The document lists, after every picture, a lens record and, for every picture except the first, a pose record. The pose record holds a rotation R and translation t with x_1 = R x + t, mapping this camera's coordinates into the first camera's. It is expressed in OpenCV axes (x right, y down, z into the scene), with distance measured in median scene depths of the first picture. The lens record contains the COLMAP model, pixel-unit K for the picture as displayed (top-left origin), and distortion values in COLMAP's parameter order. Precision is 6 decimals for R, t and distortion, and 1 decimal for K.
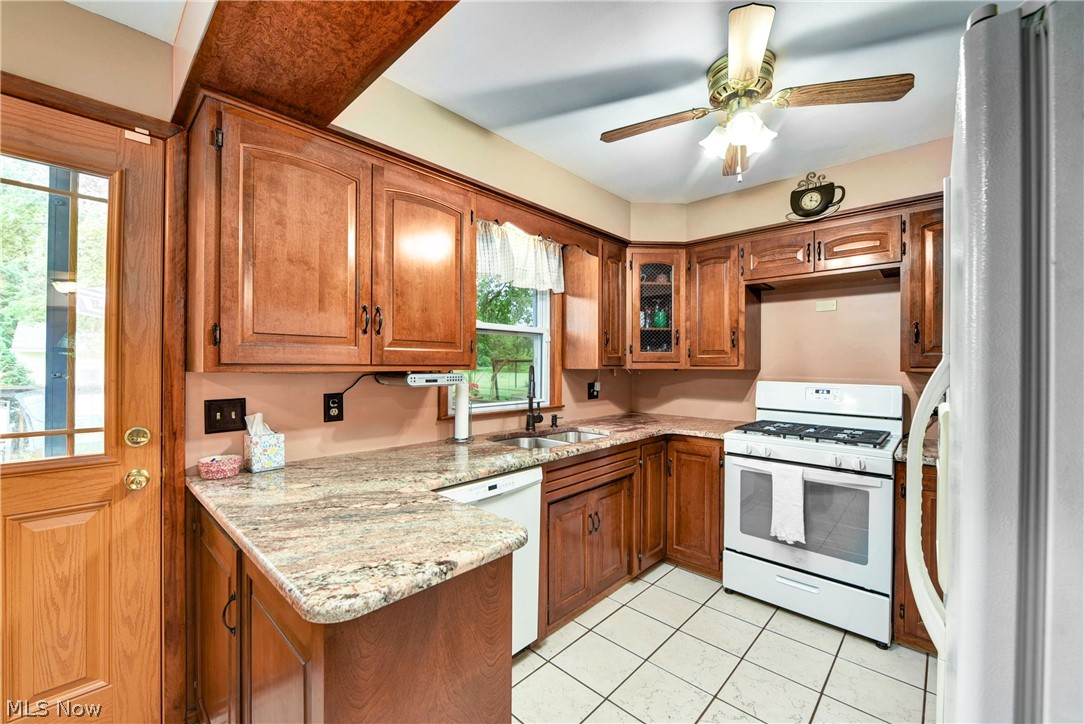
lens RADIAL K [[433.1, 0, 542.0], [0, 433.1, 362.0], [0, 0, 1]] dist [-0.010737, -0.000134]
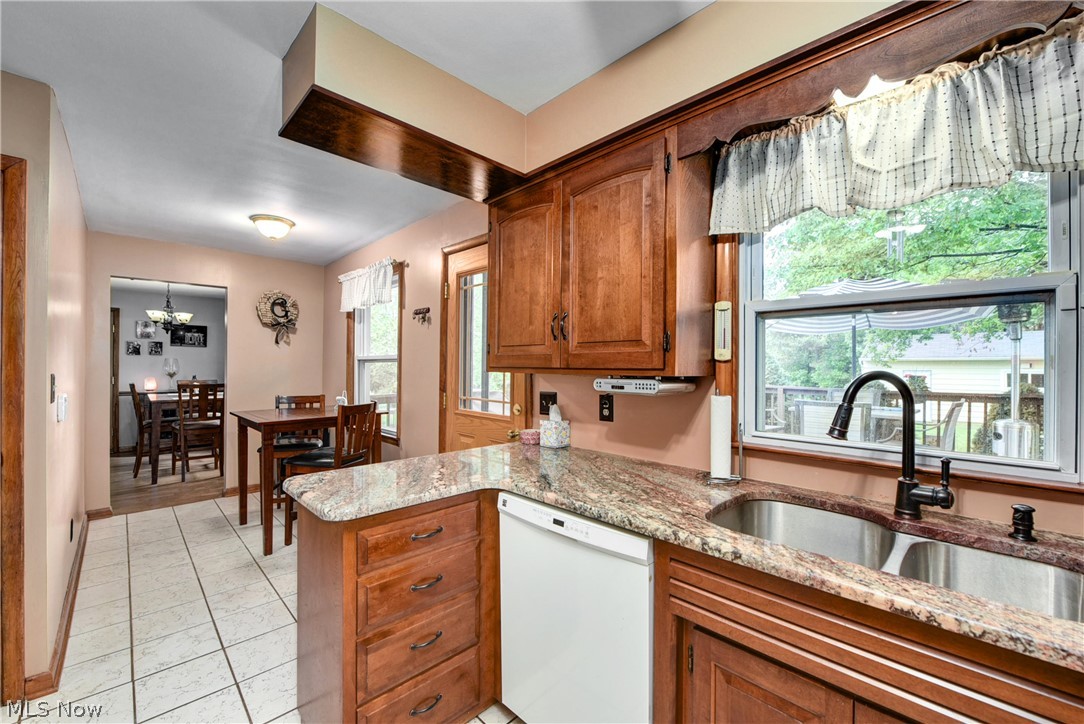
lens RADIAL K [[433.1, 0, 542.0], [0, 433.1, 362.0], [0, 0, 1]] dist [-0.010737, -0.000134]
pose [[-0.035076, -0.016096, -0.999255, 0.604050], [-0.002146, 0.999869, -0.016030, 0.007931], [0.999382, 0.001583, -0.035106, 0.882624]]
